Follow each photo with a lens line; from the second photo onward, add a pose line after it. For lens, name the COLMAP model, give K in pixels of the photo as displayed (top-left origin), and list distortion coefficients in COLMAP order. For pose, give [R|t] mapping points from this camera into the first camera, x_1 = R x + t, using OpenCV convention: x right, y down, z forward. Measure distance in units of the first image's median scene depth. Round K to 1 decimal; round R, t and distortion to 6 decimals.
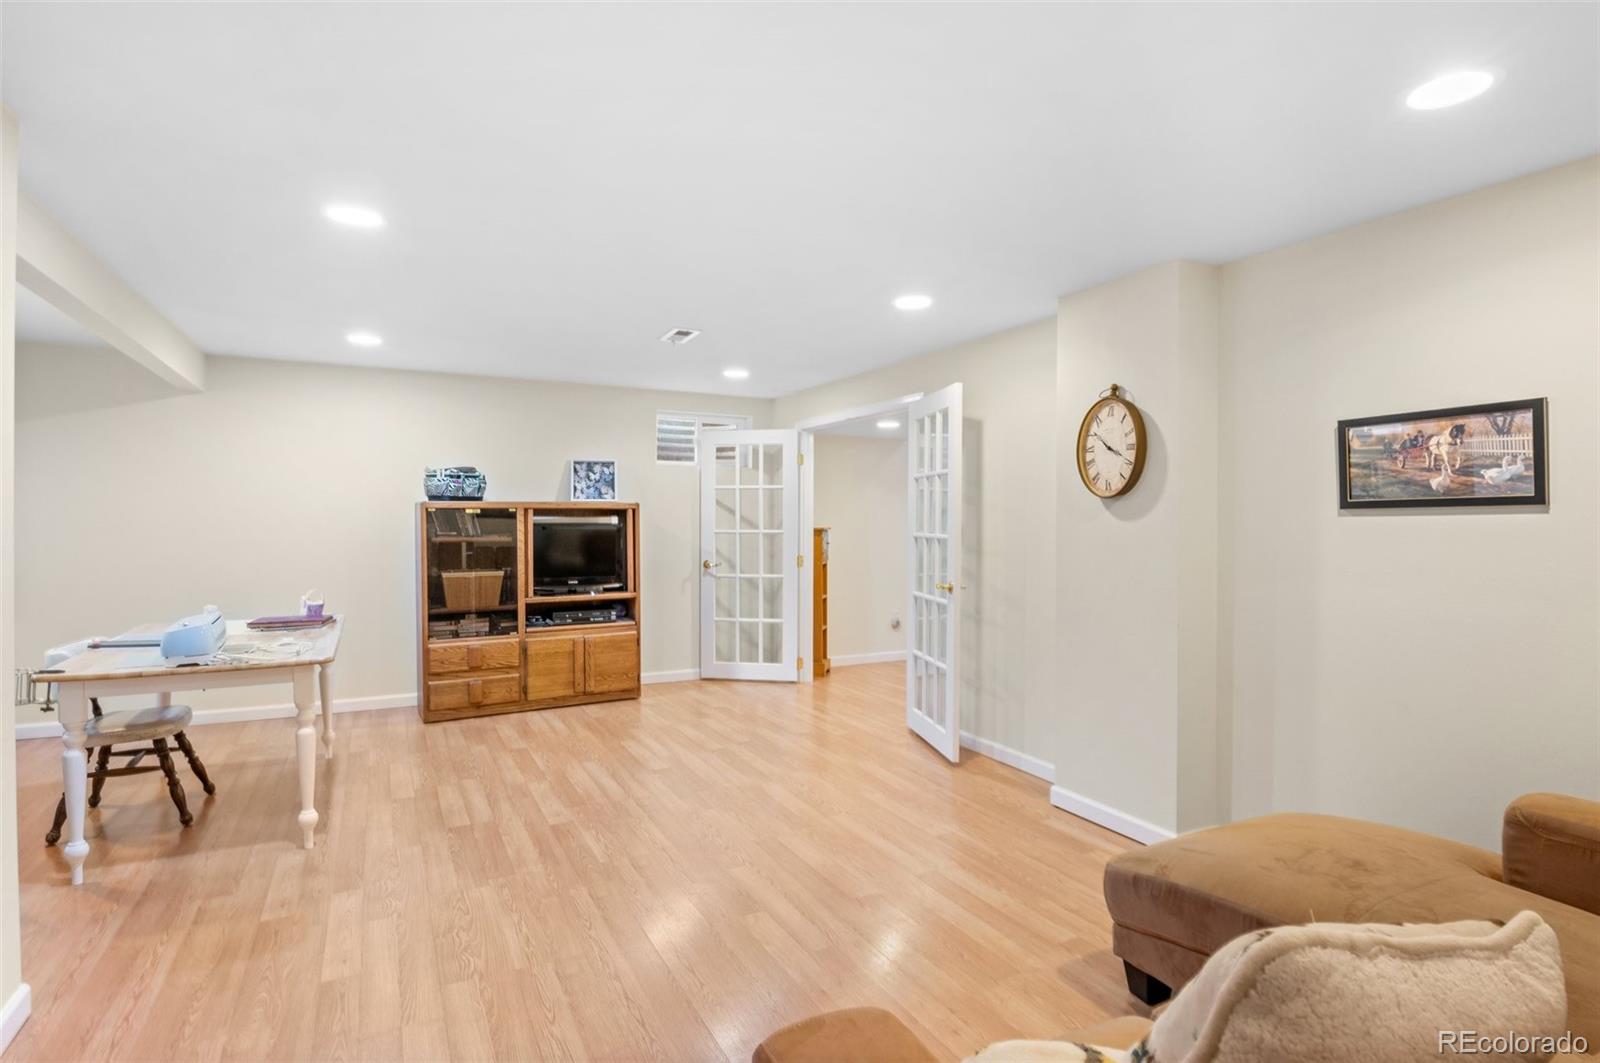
lens RADIAL K [[810.8, 0, 763.1], [0, 810.8, 527.1], [0, 0, 1]] dist [-0.017639, -0.000366]
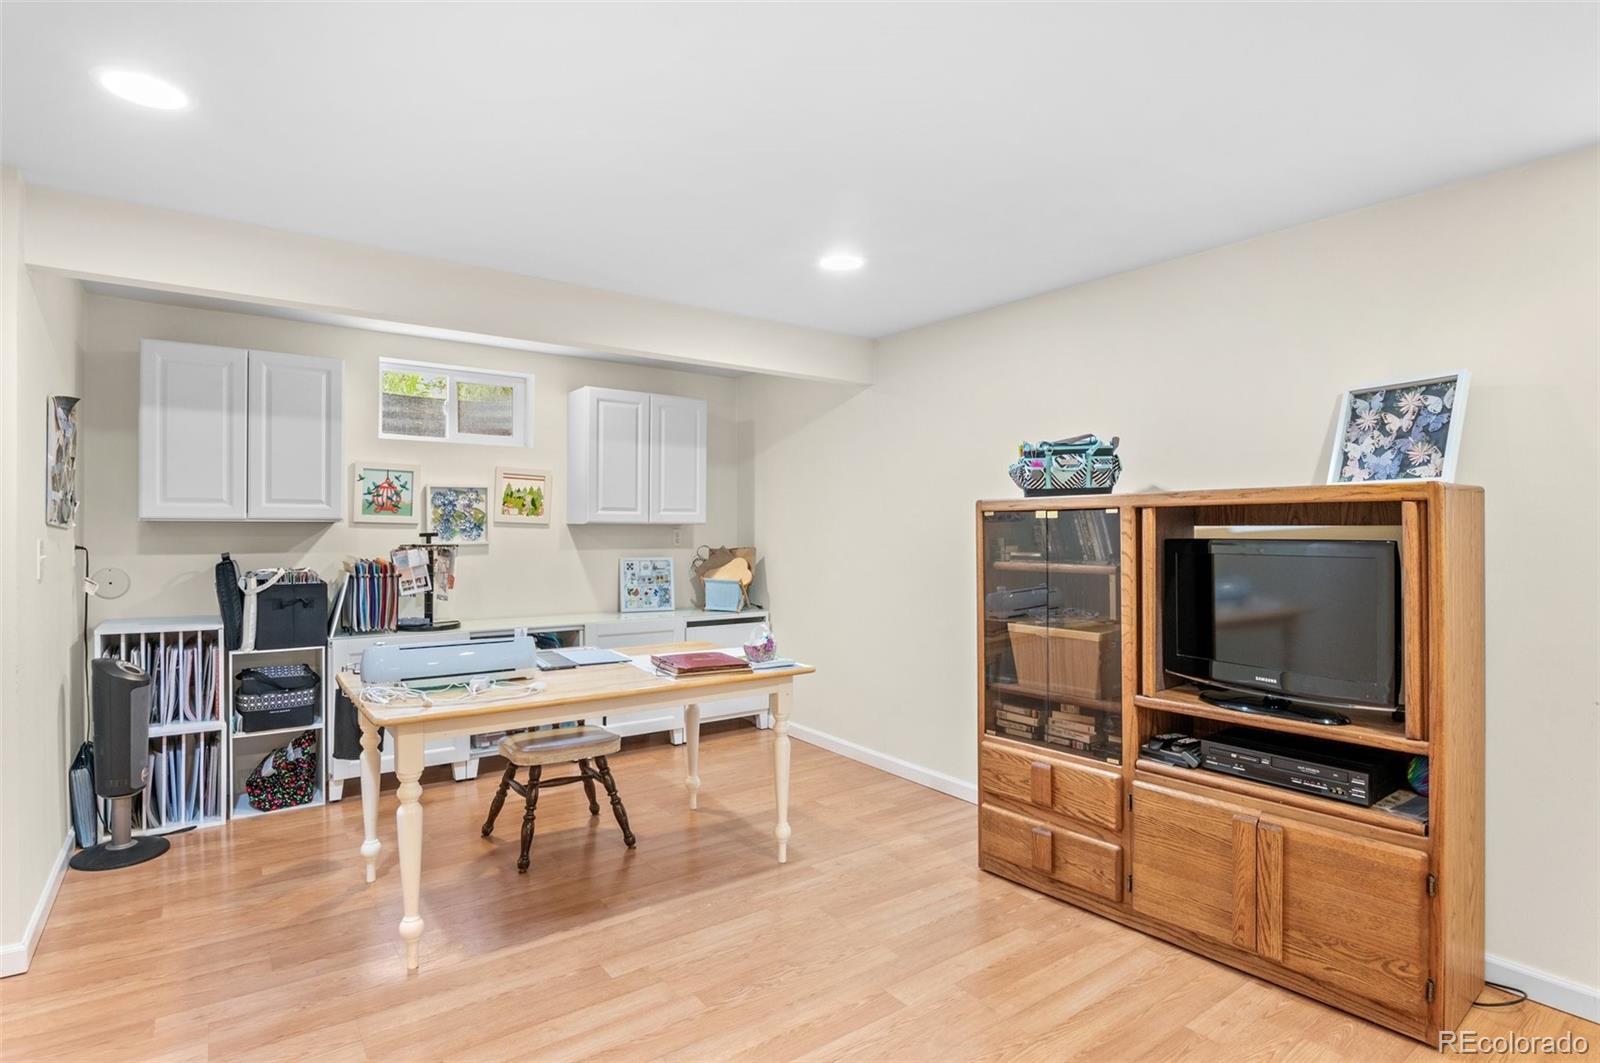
lens RADIAL K [[810.8, 0, 763.1], [0, 810.8, 527.1], [0, 0, 1]] dist [-0.017639, -0.000366]
pose [[0.173951, -0.005672, -0.984738, 0.140107], [-0.011554, 0.999903, -0.007800, -0.005126], [0.984687, 0.012735, 0.173868, 0.702941]]
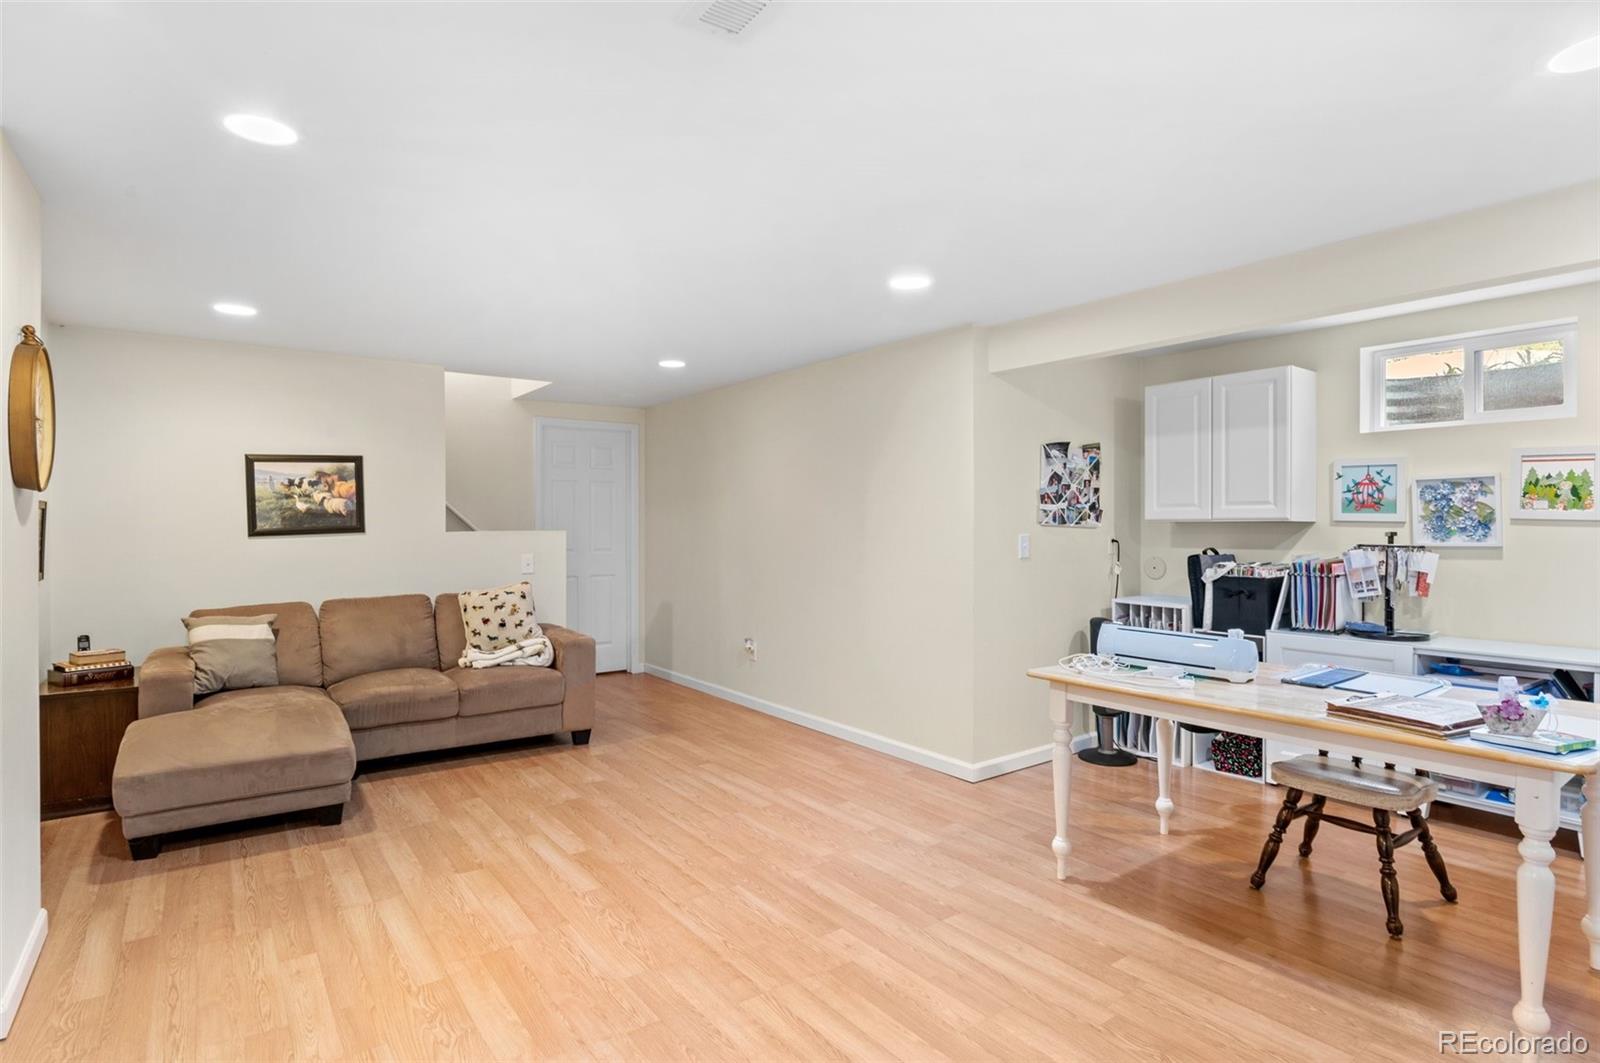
lens RADIAL K [[795.2, 0, 802.1], [0, 795.2, 523.7], [0, 0, 1]] dist [-0.016864, -0.000991]
pose [[-0.978716, -0.003208, -0.205193, -0.046167], [-0.004541, 0.999972, 0.006025, -0.011174], [0.205168, 0.006828, -0.978703, 1.095441]]
